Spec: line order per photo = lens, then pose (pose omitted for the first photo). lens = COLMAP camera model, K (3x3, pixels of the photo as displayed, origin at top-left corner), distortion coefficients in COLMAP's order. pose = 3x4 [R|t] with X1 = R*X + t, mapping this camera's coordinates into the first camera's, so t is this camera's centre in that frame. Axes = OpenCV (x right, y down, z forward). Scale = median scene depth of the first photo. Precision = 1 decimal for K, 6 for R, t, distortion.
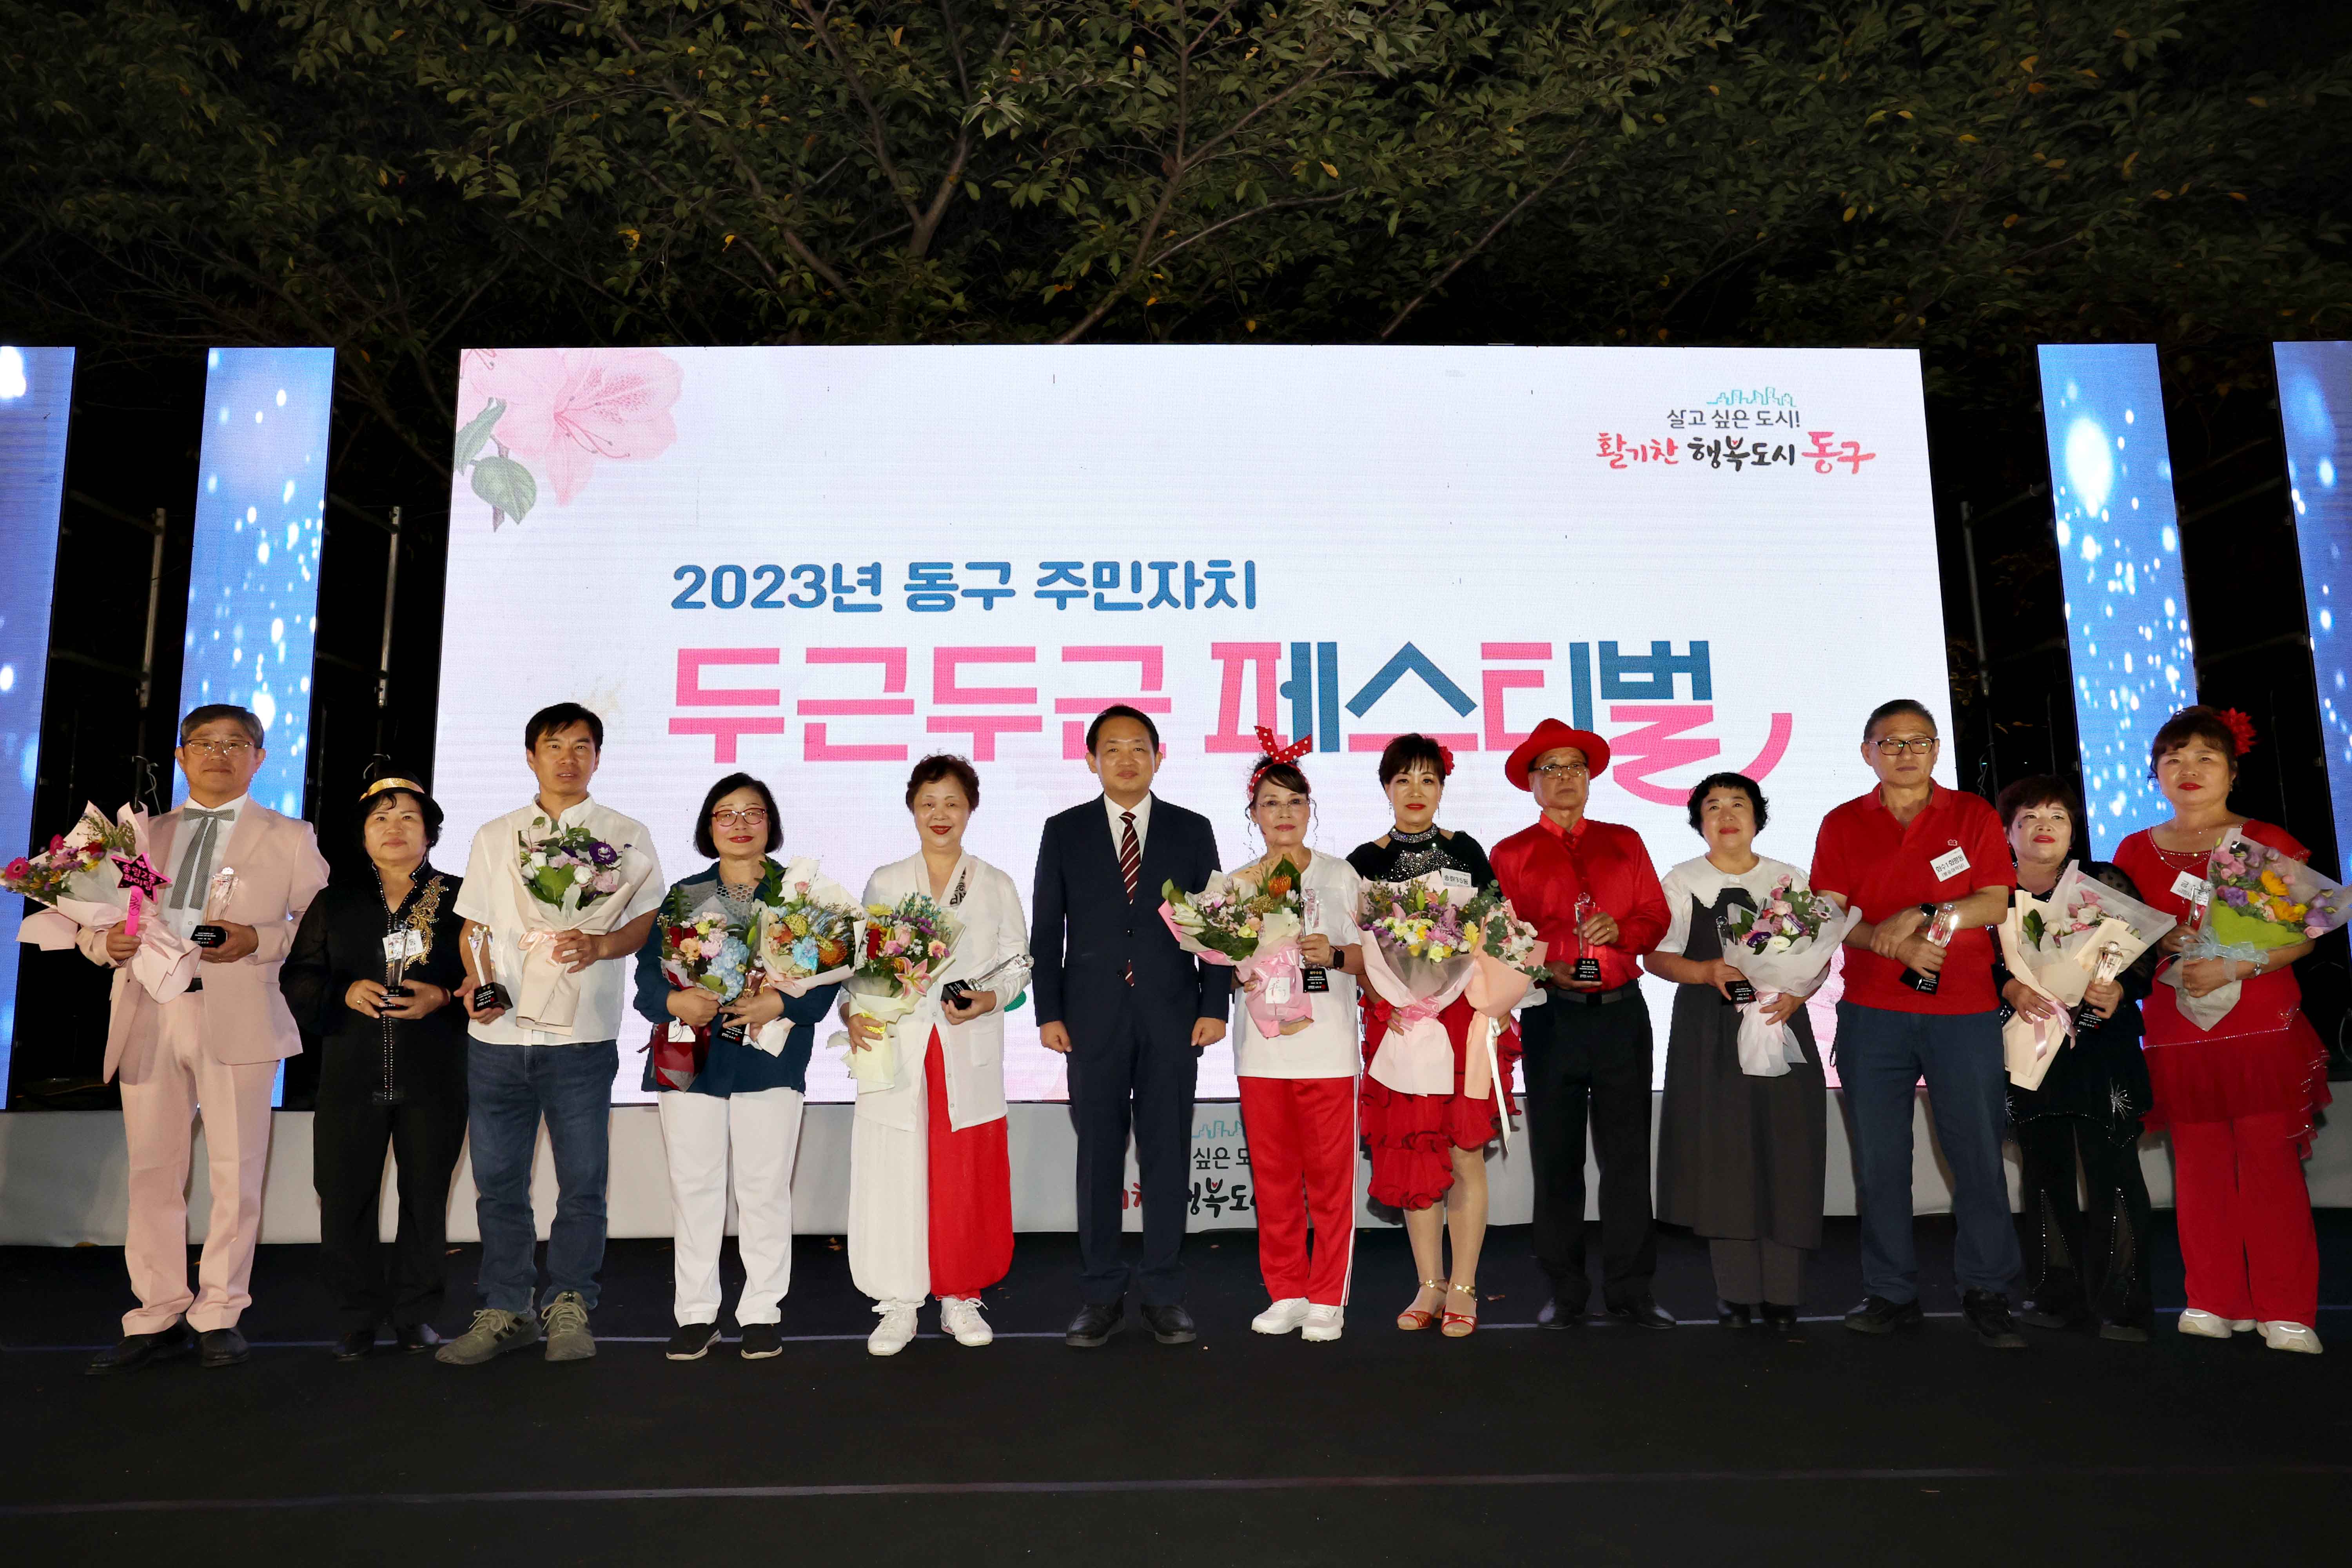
lens RADIAL K [[1472.9, 0, 1181.0], [0, 1472.9, 743.4], [0, 0, 1]] dist [-0.029233, 0.030325]
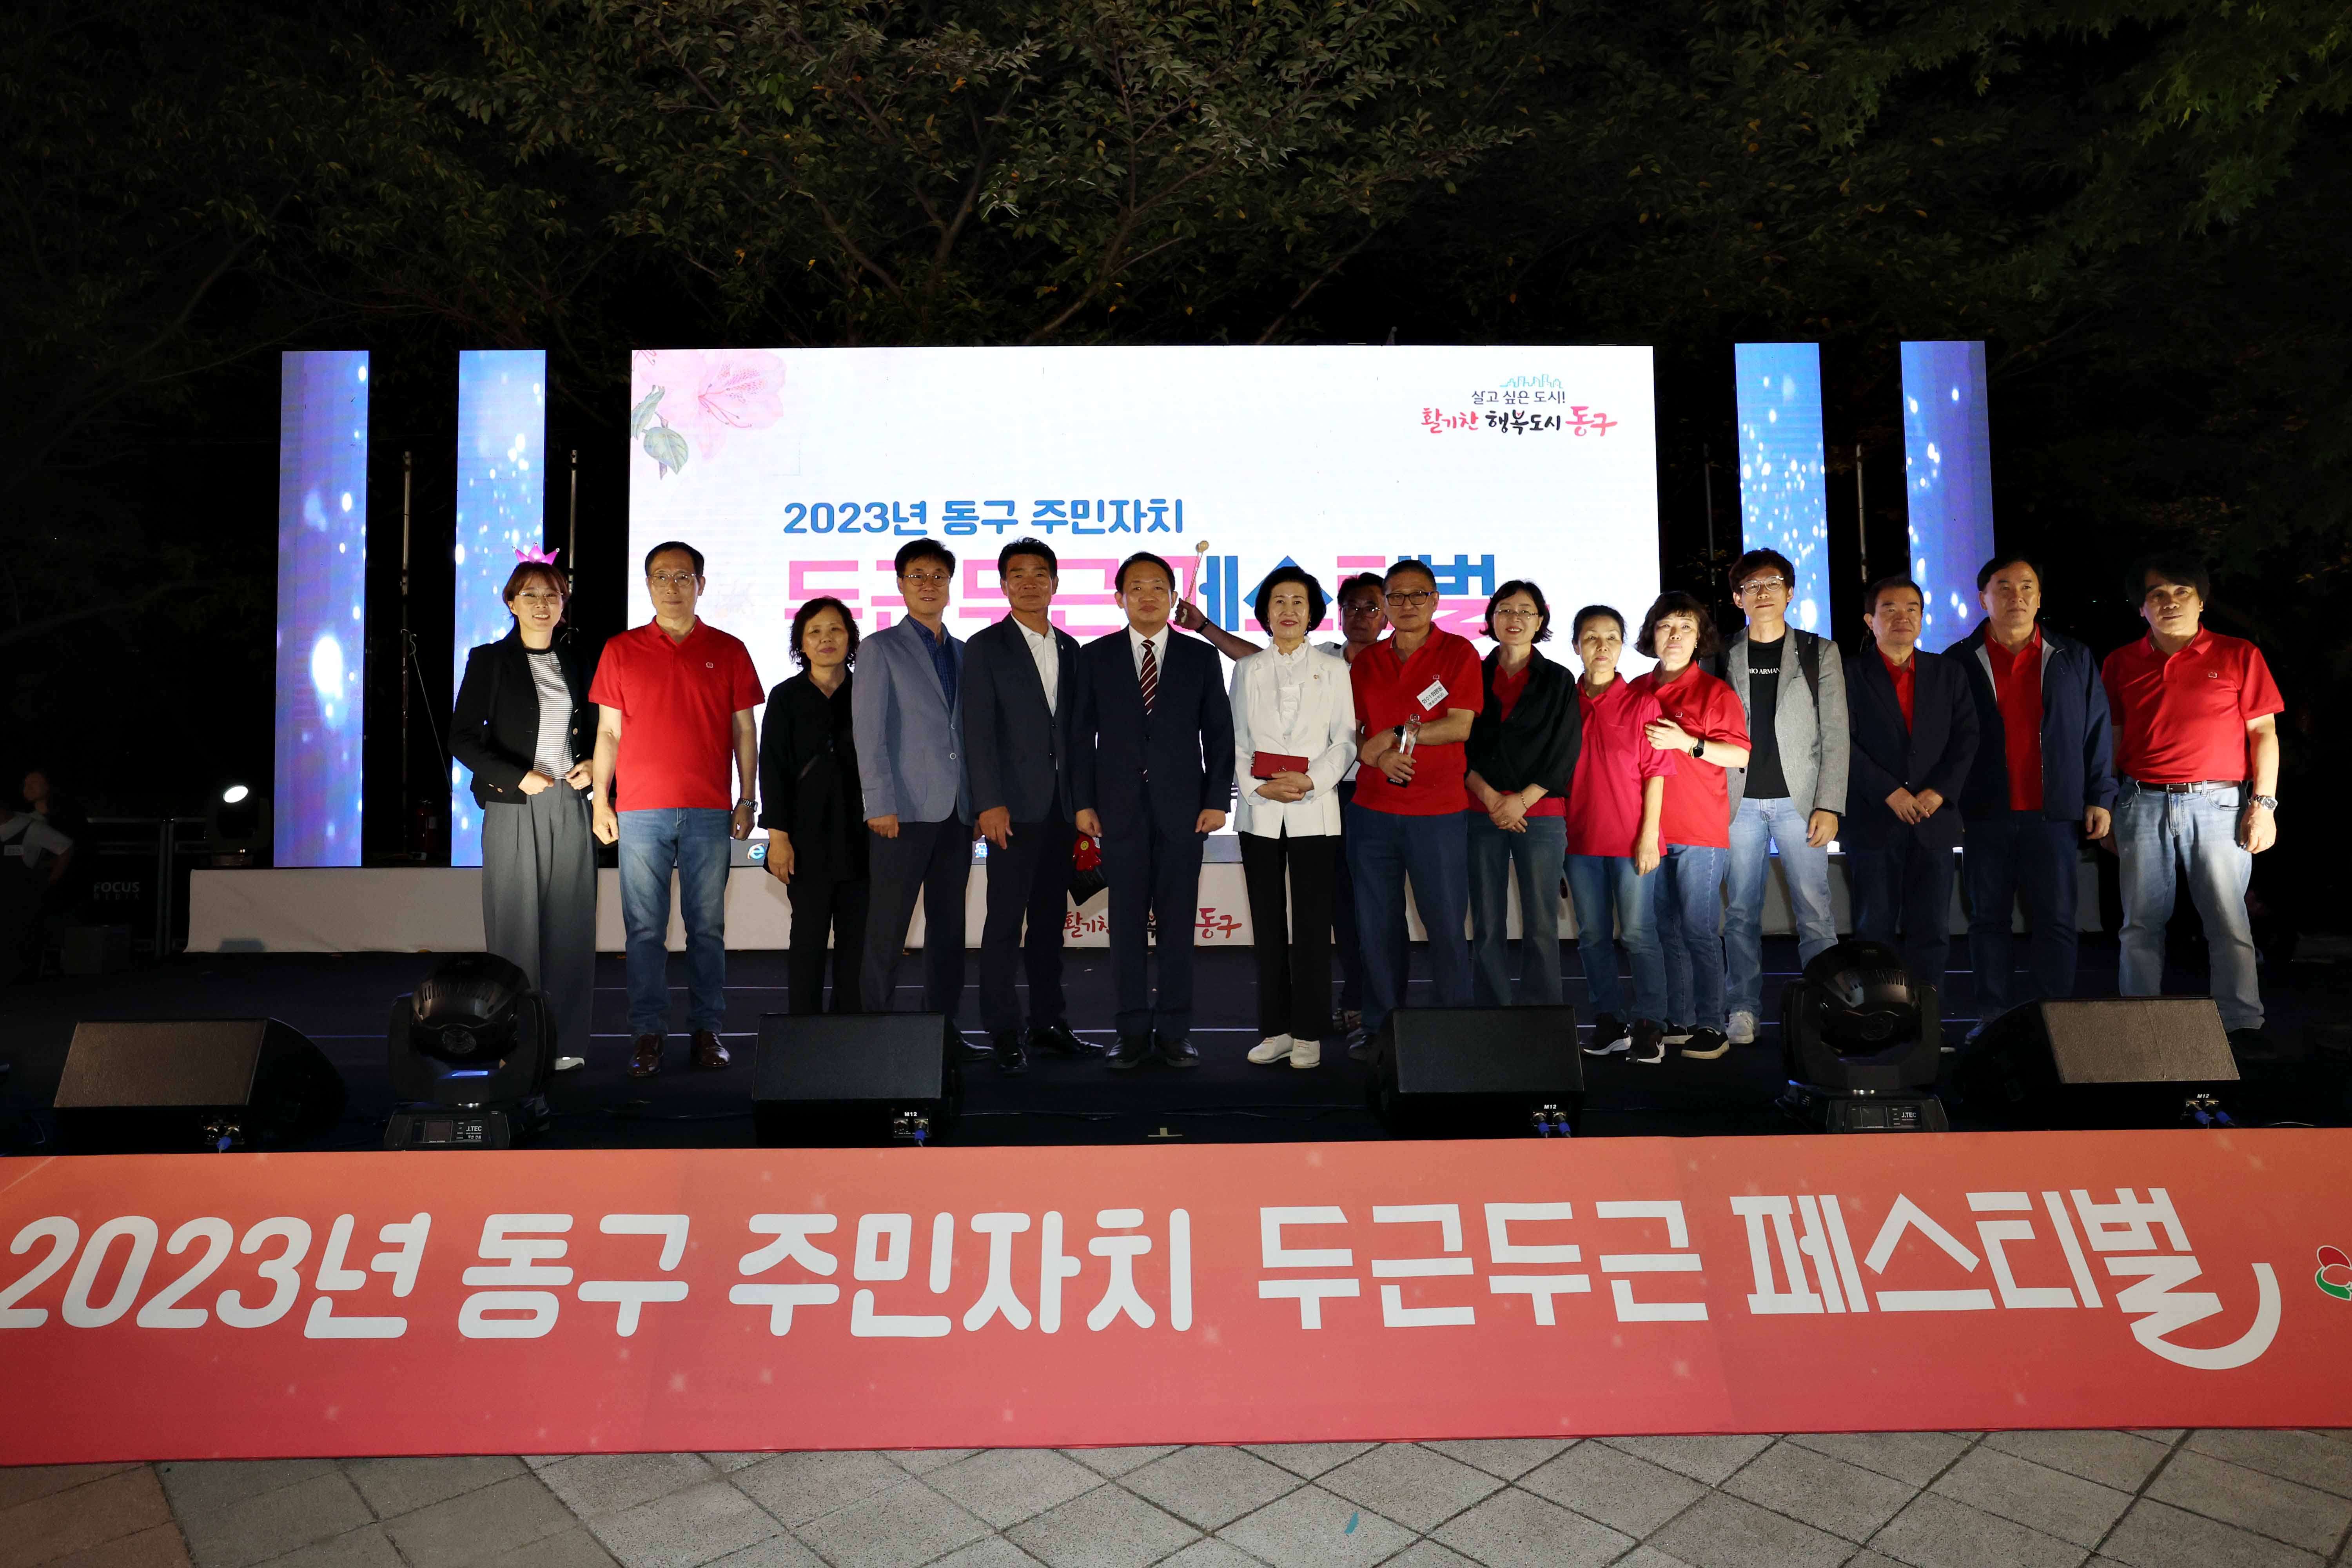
lens RADIAL K [[1433.1, 0, 1168.5], [0, 1433.1, 705.1], [0, 0, 1]] dist [-0.026437, 0.027072]
pose [[0.999973, 0.001049, -0.007341, 0.046062], [-0.000409, 0.996239, 0.086646, -0.043041], [0.007404, -0.086640, 0.996212, -0.419564]]
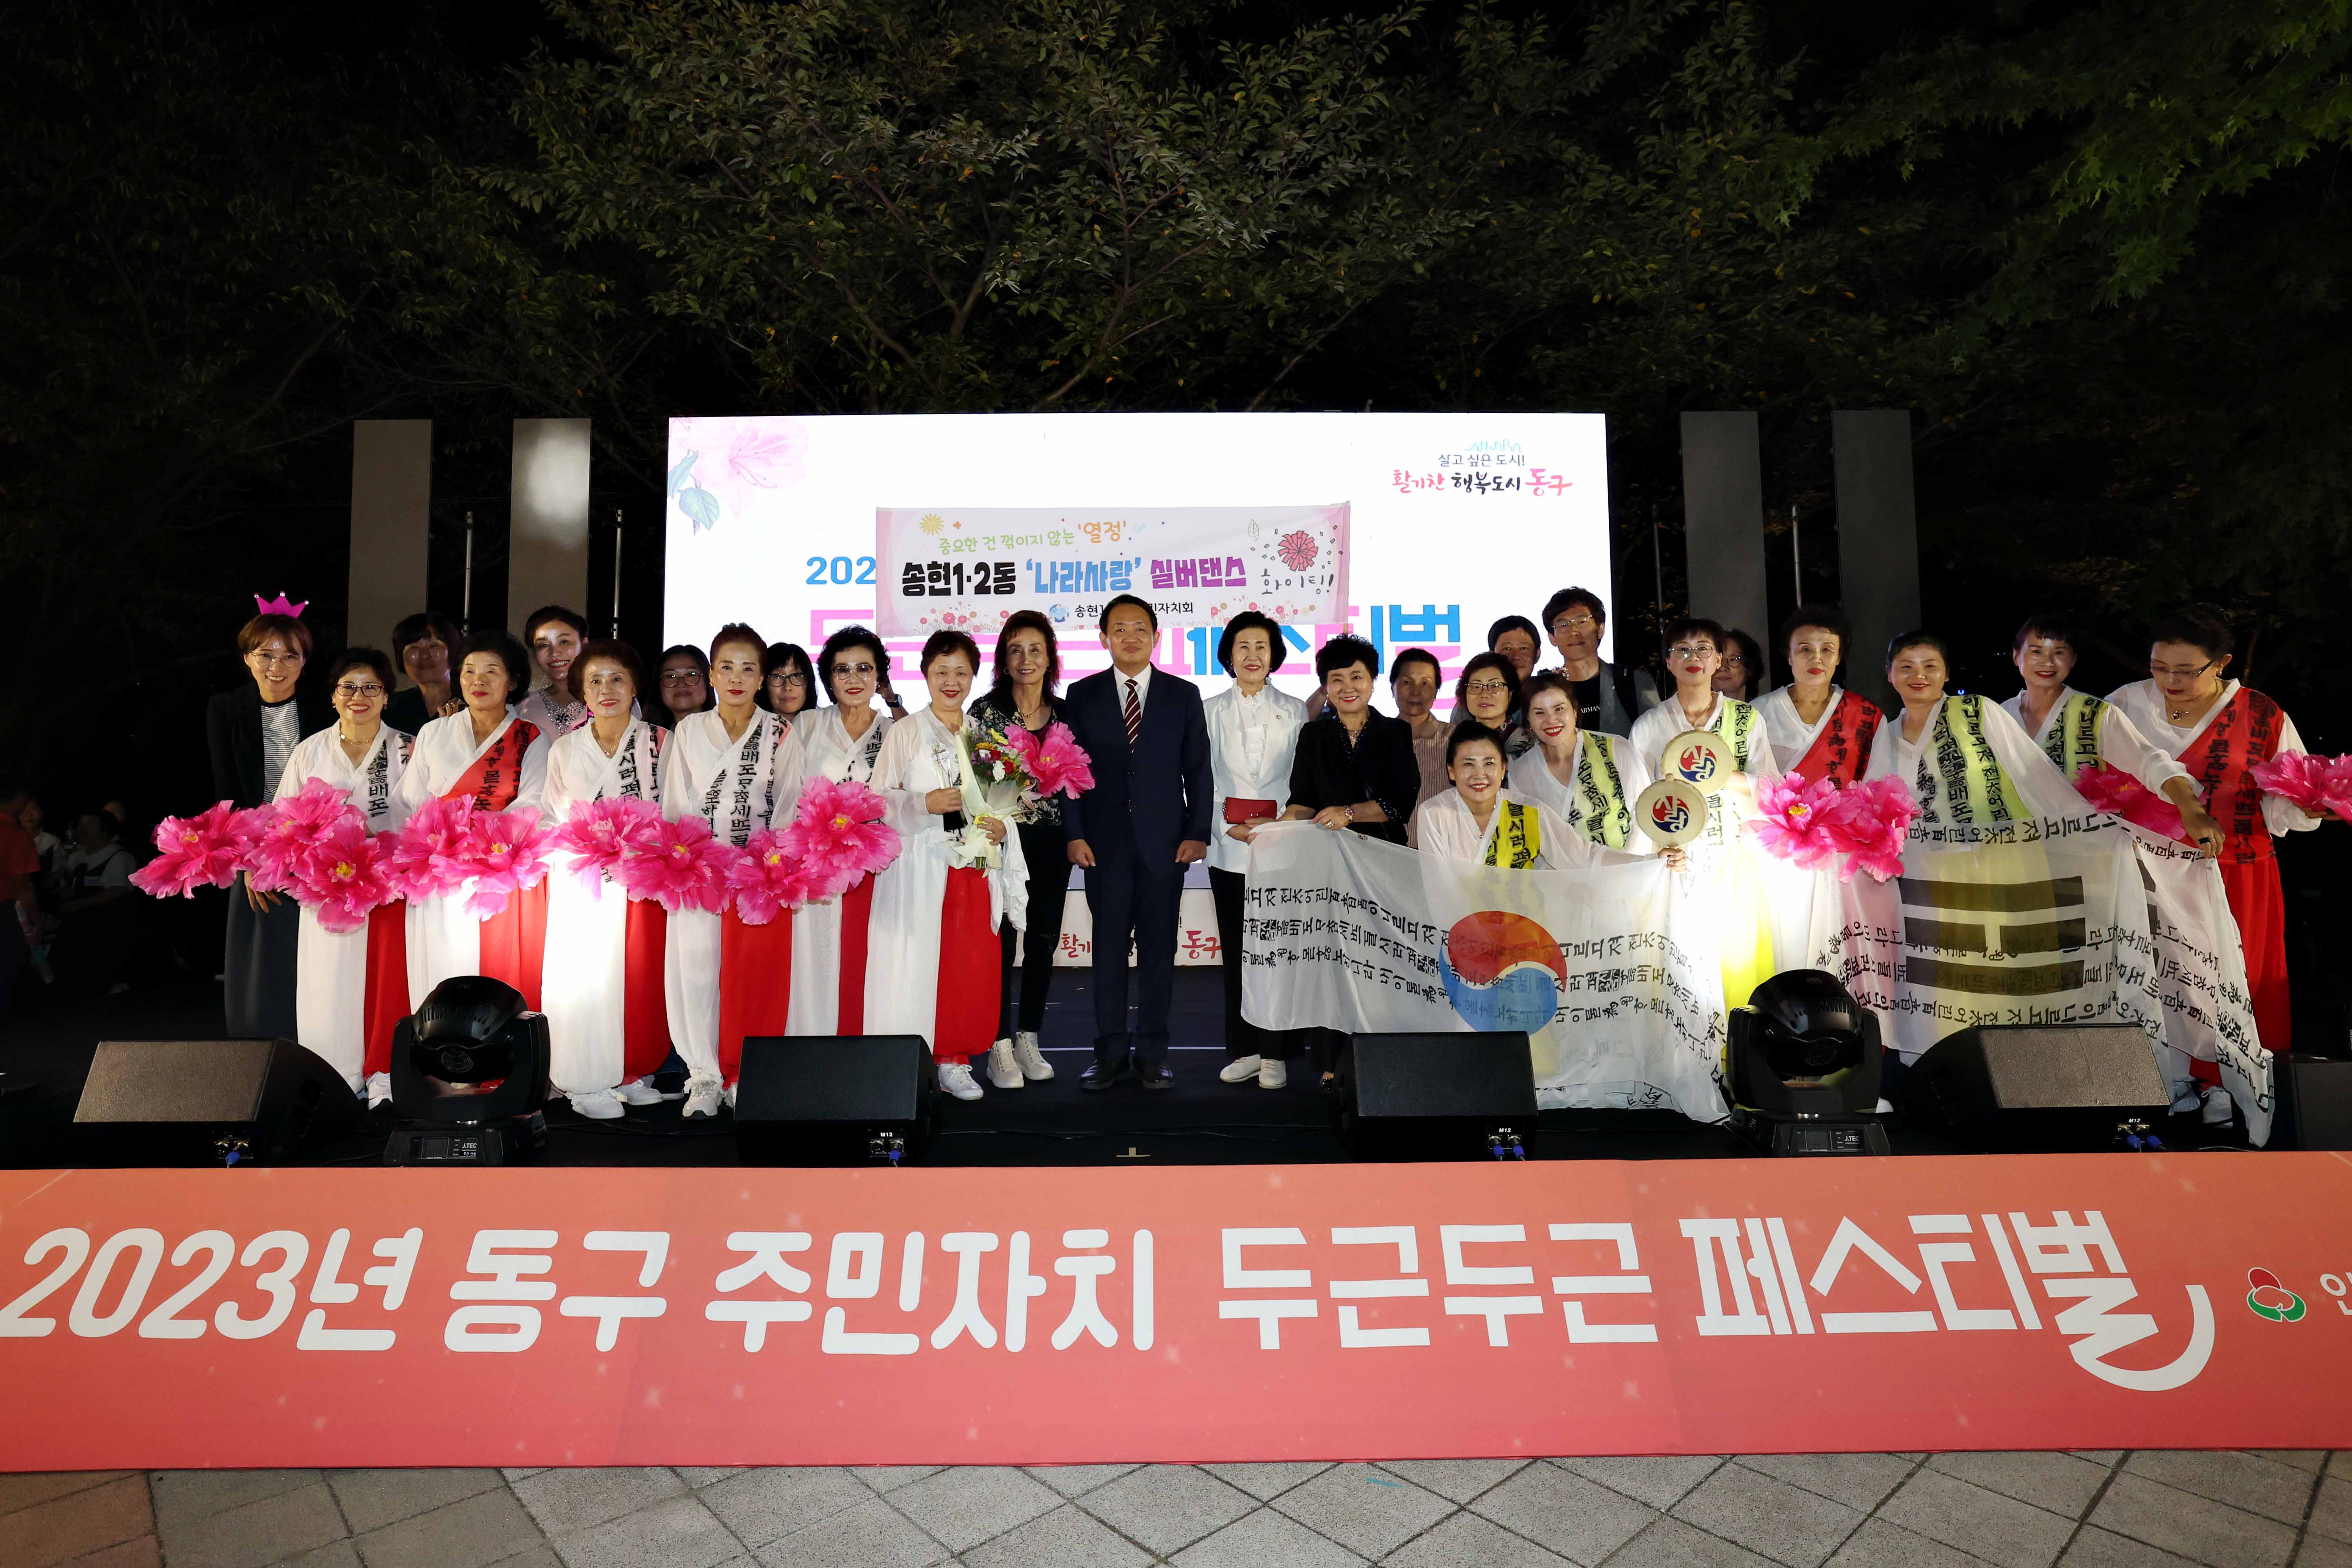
lens RADIAL K [[1274.8, 0, 1165.0], [0, 1274.8, 728.2], [0, 0, 1]] dist [-0.039223, 0.025000]
pose [[0.999860, 0.002596, -0.016542, 0.064538], [-0.001373, 0.997291, 0.073551, -0.036843], [0.016688, -0.073518, 0.997154, -0.369877]]
